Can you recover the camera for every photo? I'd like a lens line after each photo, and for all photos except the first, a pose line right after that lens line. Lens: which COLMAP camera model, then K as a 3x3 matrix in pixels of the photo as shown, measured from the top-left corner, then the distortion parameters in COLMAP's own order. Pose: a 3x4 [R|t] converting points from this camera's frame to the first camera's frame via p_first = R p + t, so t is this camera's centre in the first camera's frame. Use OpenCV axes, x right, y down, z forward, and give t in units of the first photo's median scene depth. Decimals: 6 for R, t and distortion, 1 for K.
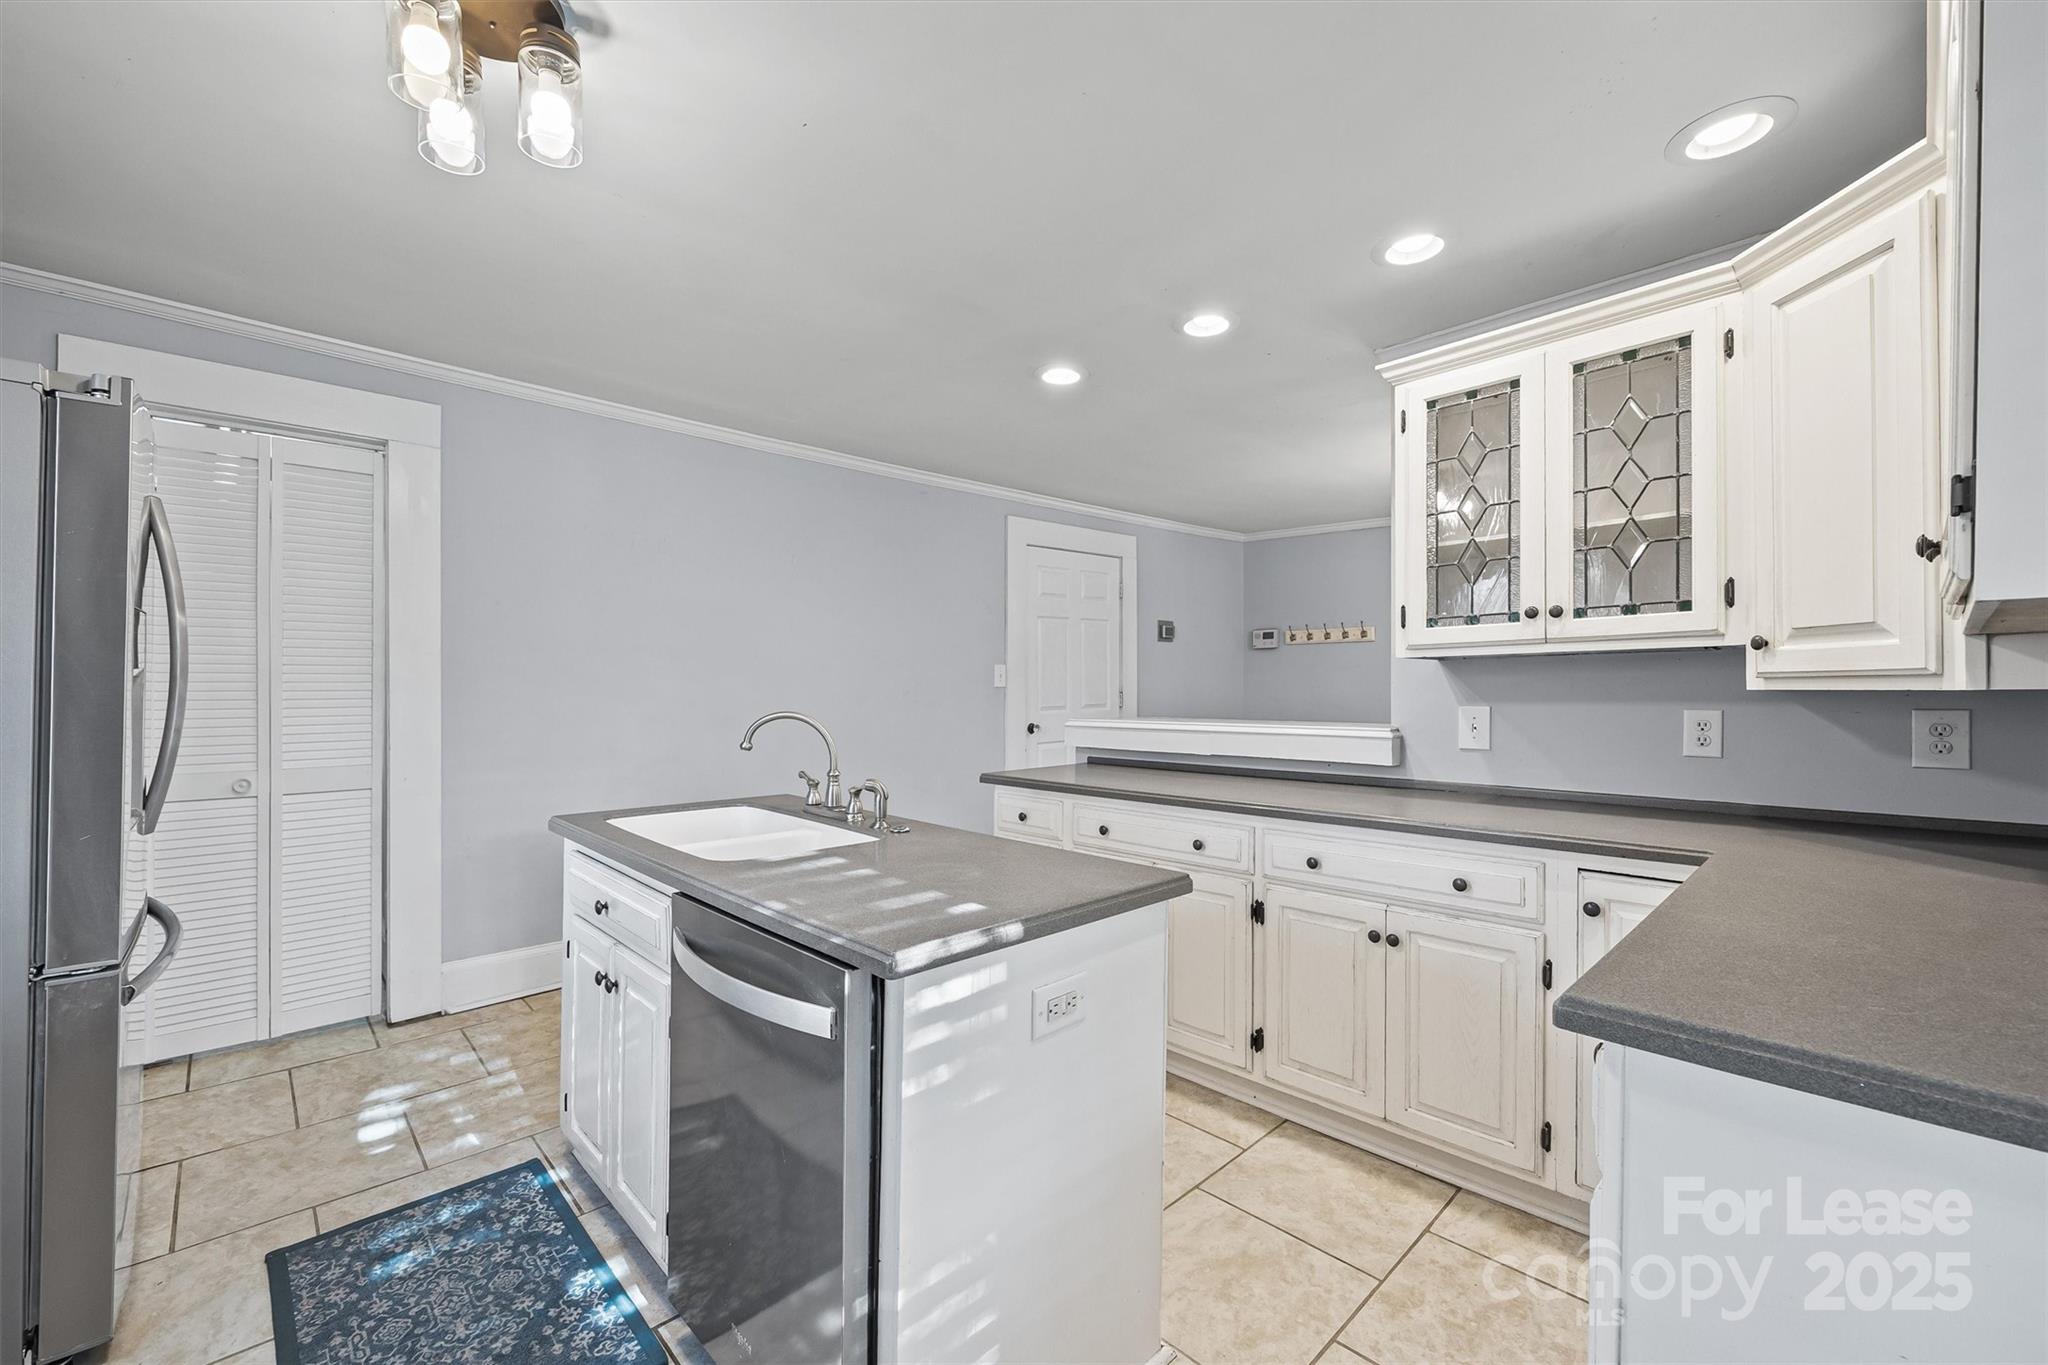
lens RADIAL K [[832.1, 0, 1015.2], [0, 832.1, 674.9], [0, 0, 1]] dist [0.000097, -0.000025]
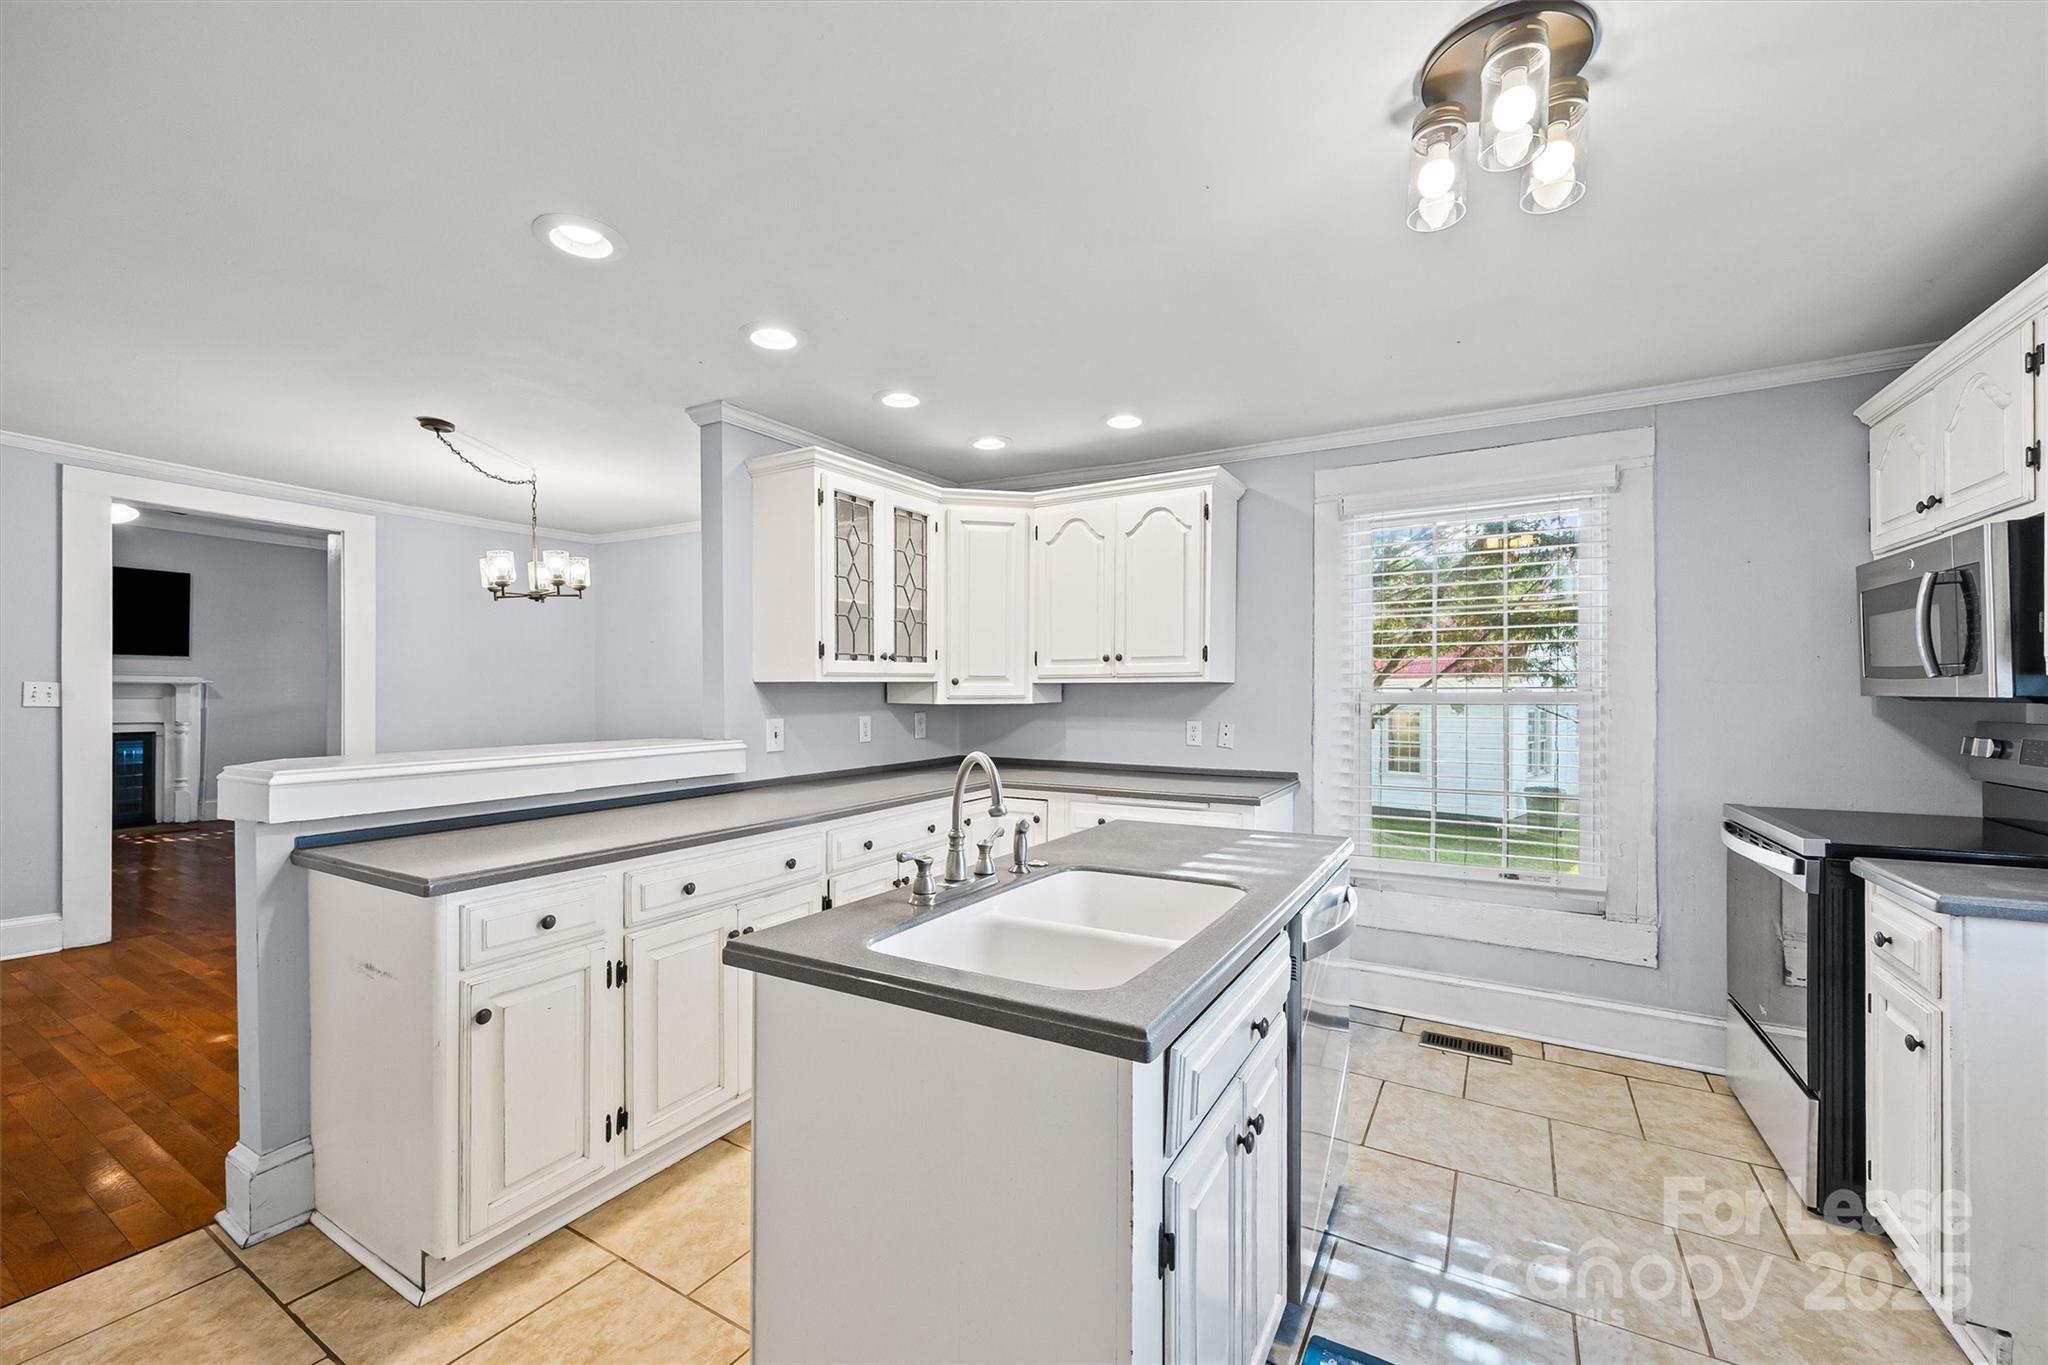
lens RADIAL K [[832.1, 0, 1014.4], [0, 832.1, 697.4], [0, 0, 1]] dist [0.000097, -0.000025]
pose [[-0.267362, -0.002525, 0.963593, -0.941172], [-0.013975, 0.999902, -0.001258, 0.000907], [-0.963495, -0.013803, -0.267371, 1.164599]]
